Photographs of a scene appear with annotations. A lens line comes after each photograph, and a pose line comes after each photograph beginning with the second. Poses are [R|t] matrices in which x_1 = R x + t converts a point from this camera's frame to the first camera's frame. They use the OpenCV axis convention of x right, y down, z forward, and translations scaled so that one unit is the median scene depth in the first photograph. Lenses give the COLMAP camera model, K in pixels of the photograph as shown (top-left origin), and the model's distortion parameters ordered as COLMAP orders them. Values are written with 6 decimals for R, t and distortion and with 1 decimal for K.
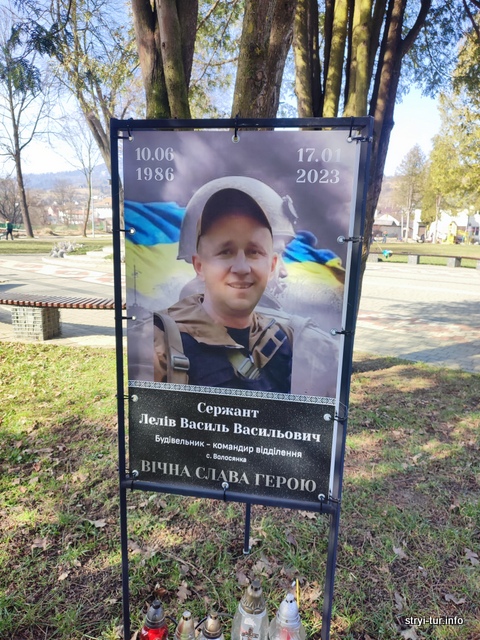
lens RADIAL K [[477.2, 0, 246.3], [0, 477.2, 315.3], [0, 0, 1]] dist [0.005524, -0.006433]
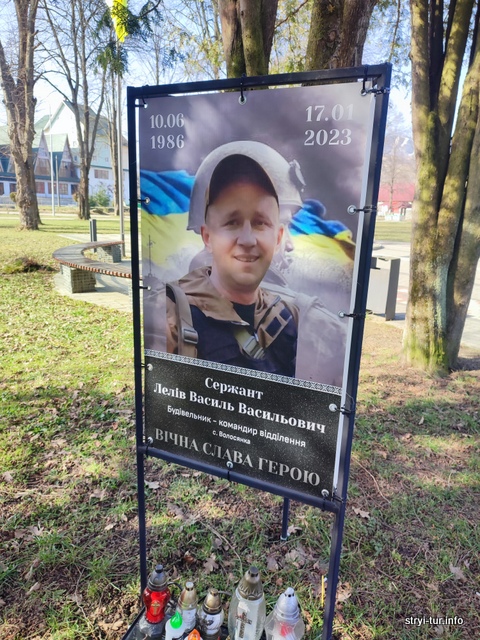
lens RADIAL K [[477.2, 0, 250.6], [0, 477.2, 318.4], [0, 0, 1]] dist [0.005524, -0.006433]
pose [[0.959593, 0.067147, -0.273263, 0.248026], [-0.056418, 0.997303, 0.046940, 0.010209], [0.275678, -0.029627, 0.960793, 0.085828]]
